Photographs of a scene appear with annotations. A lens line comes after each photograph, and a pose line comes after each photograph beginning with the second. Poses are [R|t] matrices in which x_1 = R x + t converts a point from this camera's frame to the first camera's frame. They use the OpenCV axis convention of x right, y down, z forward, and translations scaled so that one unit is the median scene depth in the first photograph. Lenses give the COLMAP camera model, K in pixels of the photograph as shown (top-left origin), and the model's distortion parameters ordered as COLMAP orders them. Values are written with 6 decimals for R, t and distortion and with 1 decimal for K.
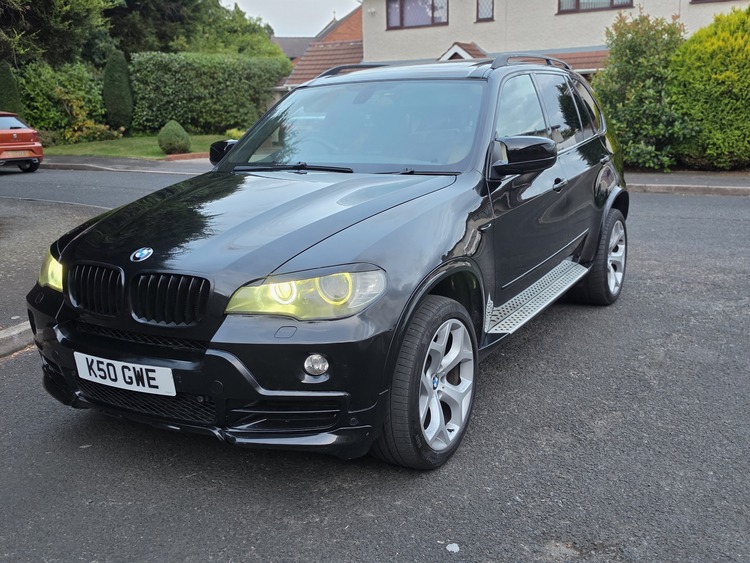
lens RADIAL K [[728.3, 0, 396.1], [0, 728.3, 281.2], [0, 0, 1]] dist [0.022839, -0.008452]
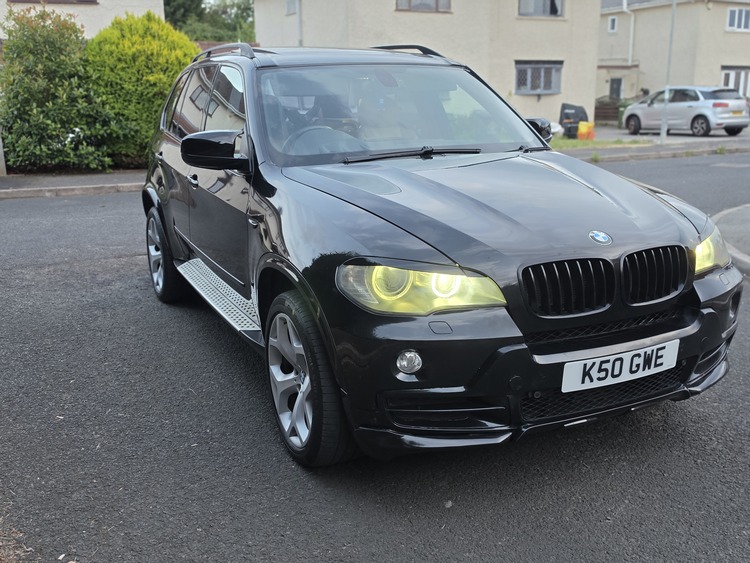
lens RADIAL K [[719.6, 0, 362.2], [0, 719.6, 283.5], [0, 0, 1]] dist [0.127519, -0.211763]
pose [[0.605021, -0.182266, 0.775067, -0.238891], [0.185955, 0.978872, 0.085035, -0.021560], [-0.774190, 0.092680, 0.626131, 0.125890]]
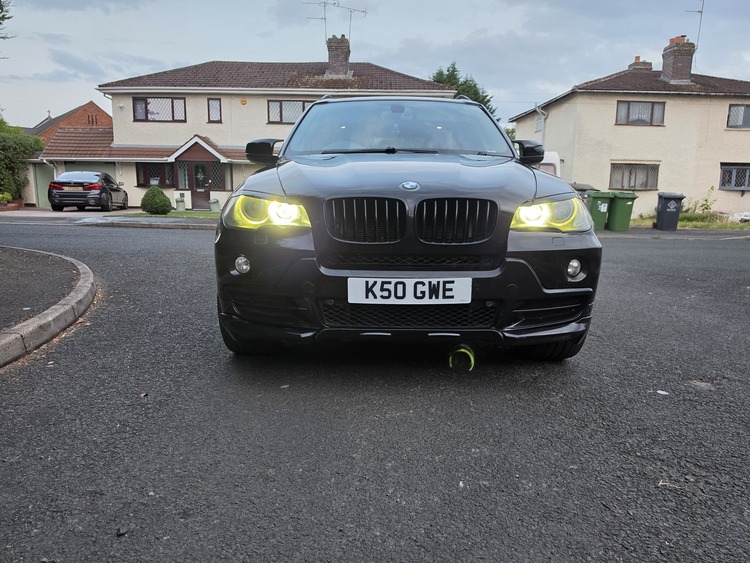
lens RADIAL K [[500.1, 0, 375.0], [0, 500.1, 281.5], [0, 0, 1]] dist [0.046164, -0.051517]
pose [[0.881565, -0.042053, 0.470186, -0.145554], [0.072822, 0.996216, -0.047434, 0.027224], [-0.466412, 0.076057, 0.881292, 0.067872]]
